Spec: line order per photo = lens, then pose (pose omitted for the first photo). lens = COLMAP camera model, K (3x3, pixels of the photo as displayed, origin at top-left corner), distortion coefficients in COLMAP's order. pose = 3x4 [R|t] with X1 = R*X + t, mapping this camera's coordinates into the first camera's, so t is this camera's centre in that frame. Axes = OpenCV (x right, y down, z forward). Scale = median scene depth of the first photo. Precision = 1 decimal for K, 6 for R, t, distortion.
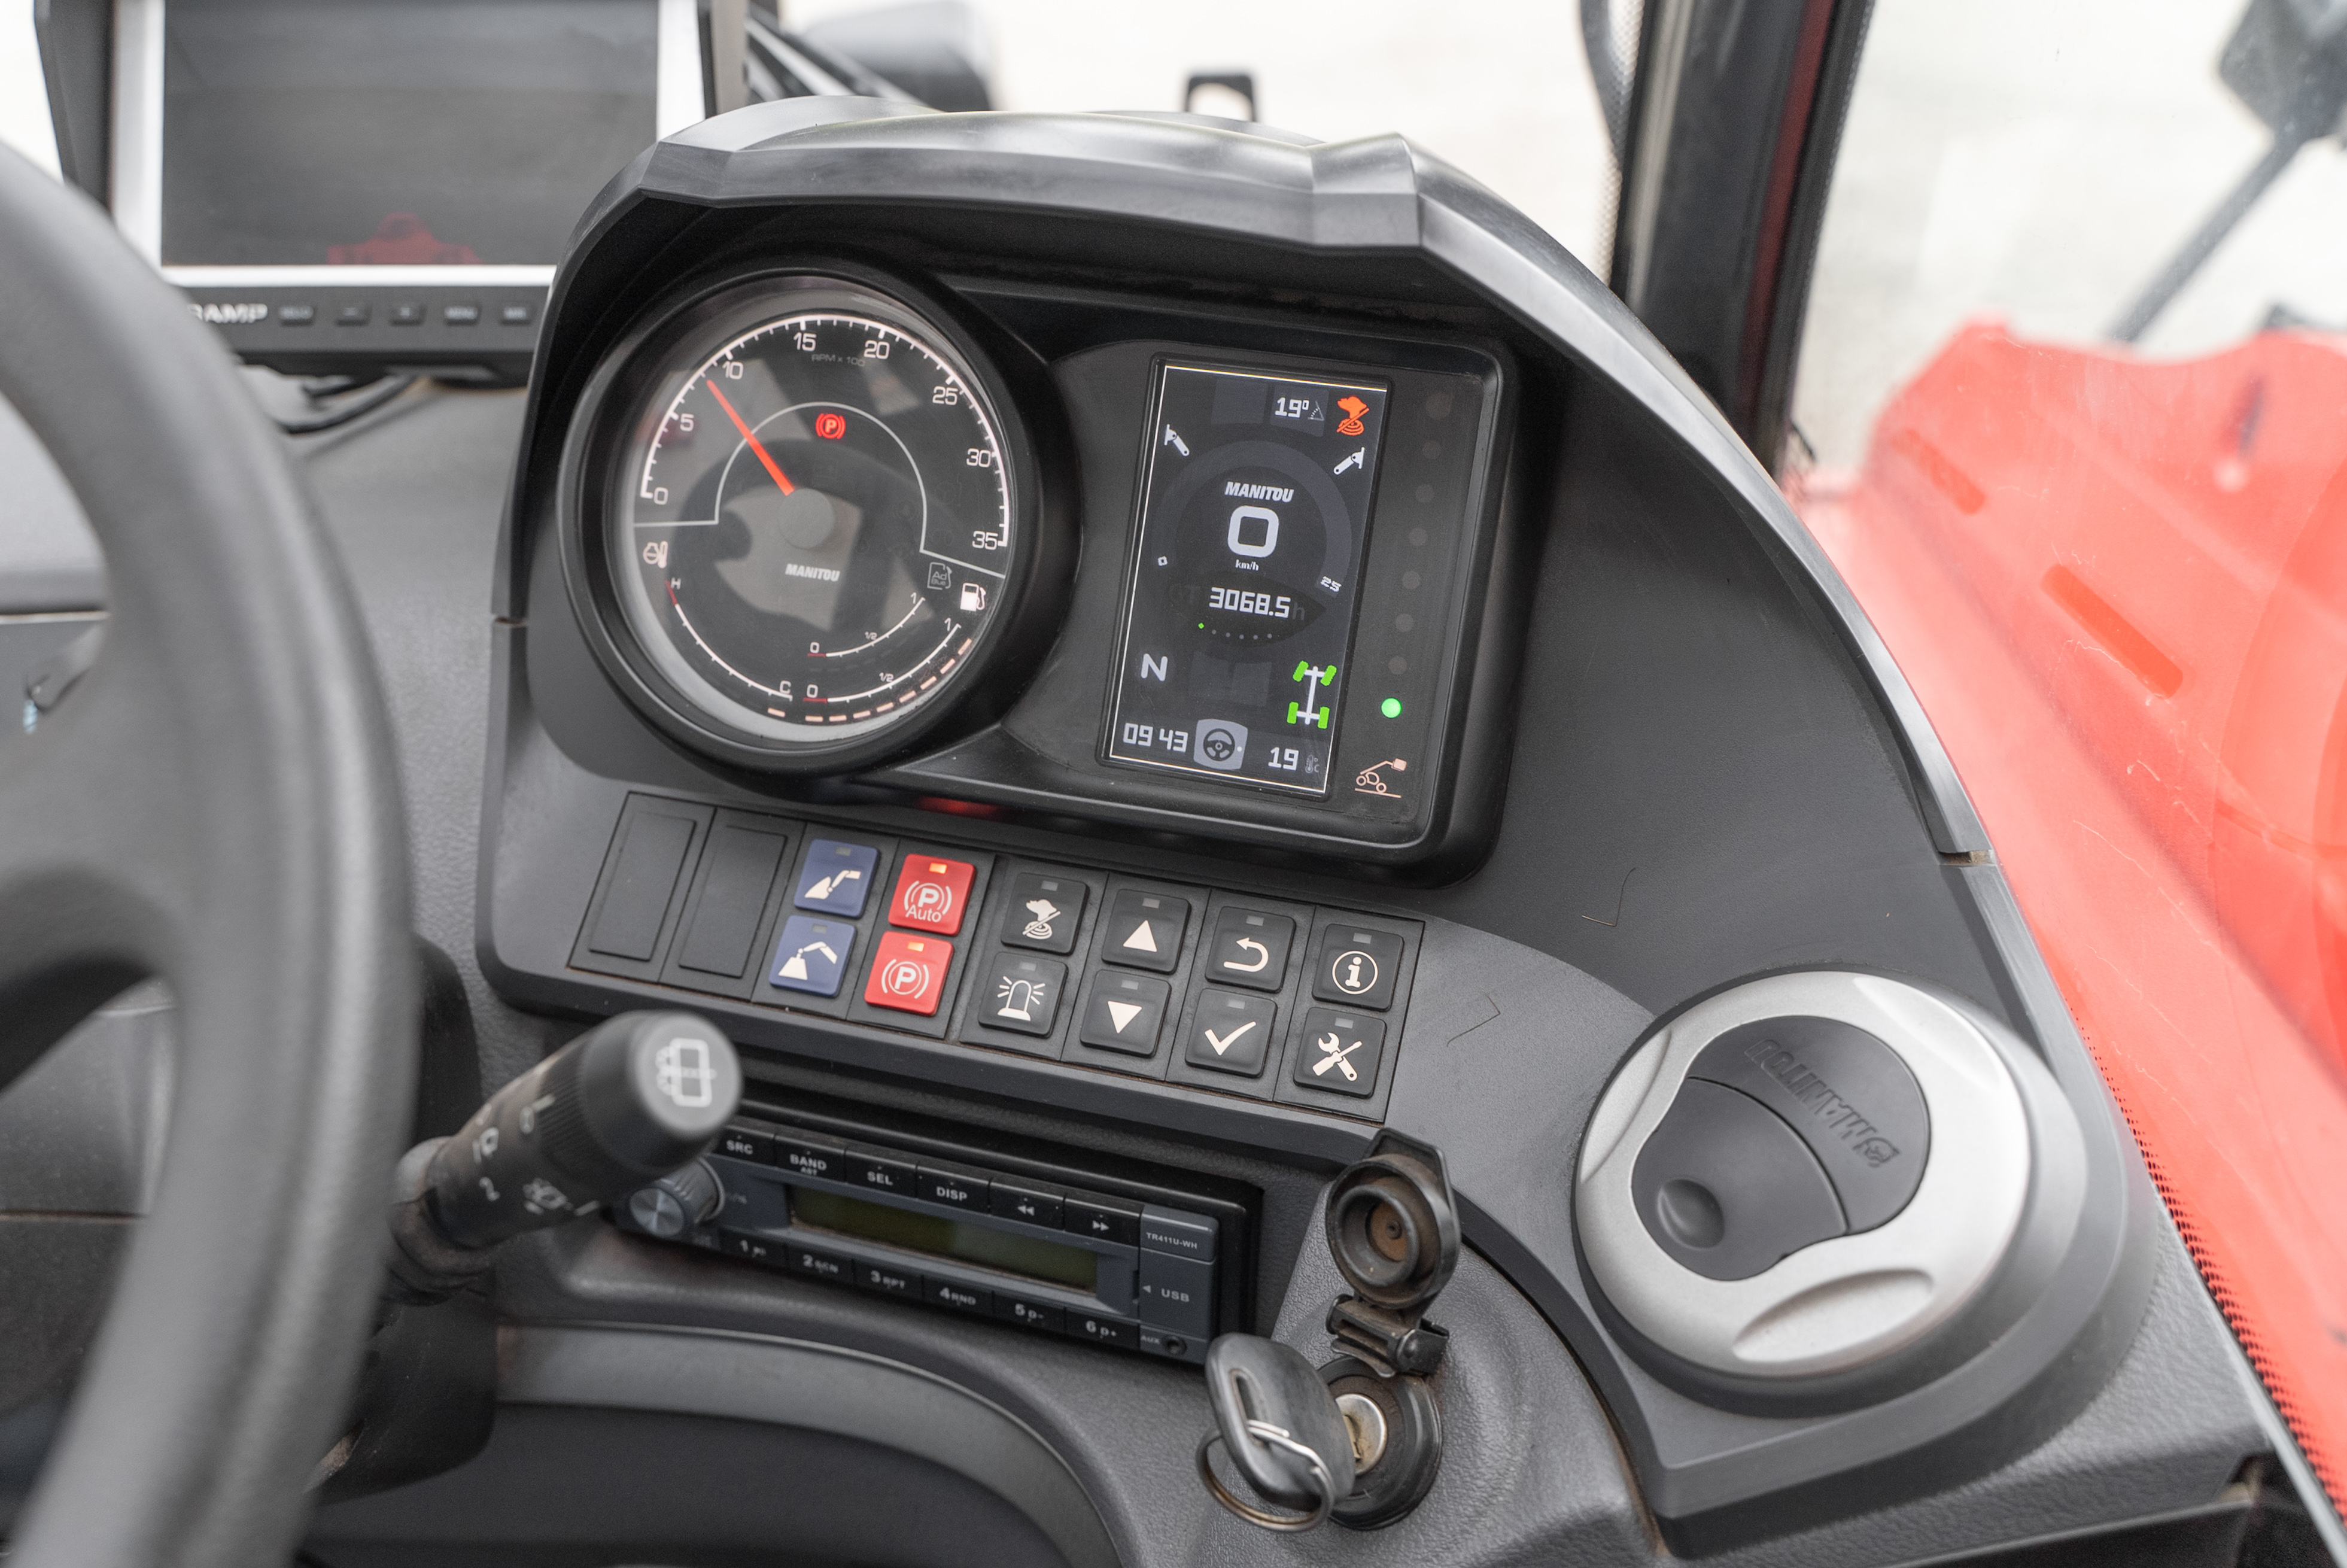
lens RADIAL K [[1995.0, 0, 1173.5], [0, 1995.0, 784.0], [0, 0, 1]] dist [0.009157, -0.019005]
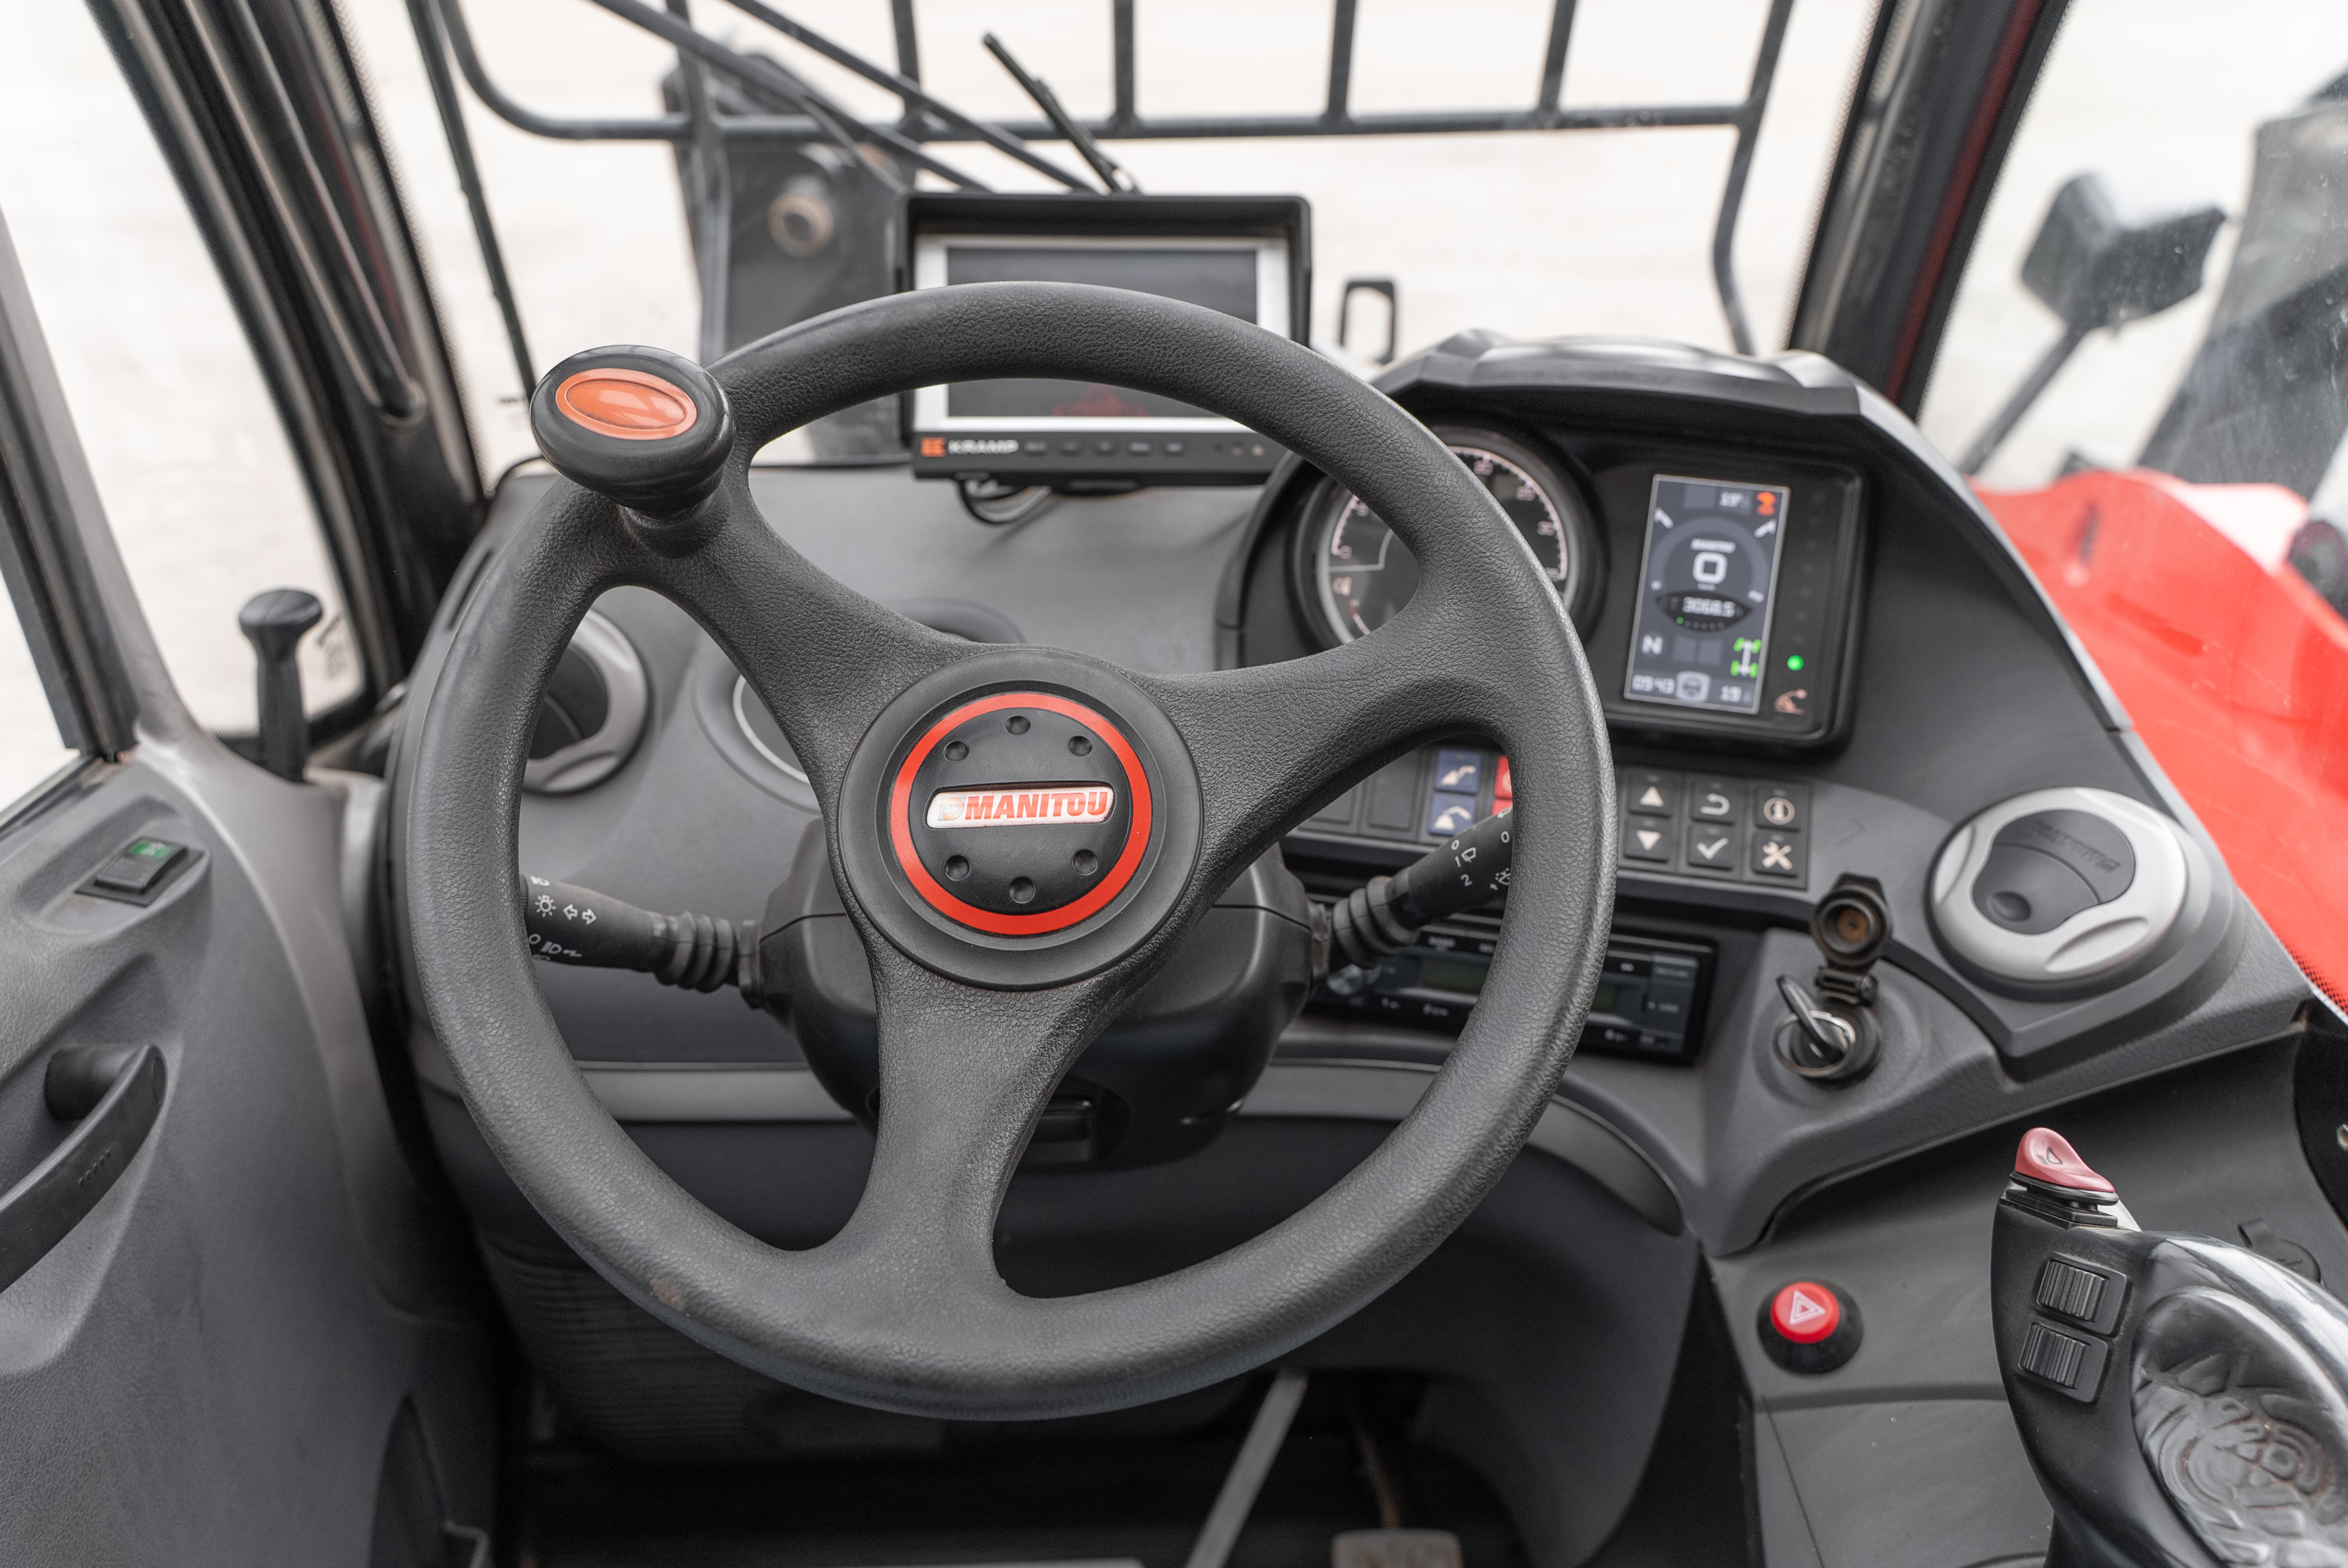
lens RADIAL K [[2026.0, 0, 1113.7], [0, 2026.0, 753.1], [0, 0, 1]] dist [0.005722, -0.005902]
pose [[0.994165, -0.011082, 0.107300, -0.693021], [0.020498, 0.995993, -0.087053, 0.187943], [-0.105905, 0.088745, 0.990408, -0.736771]]
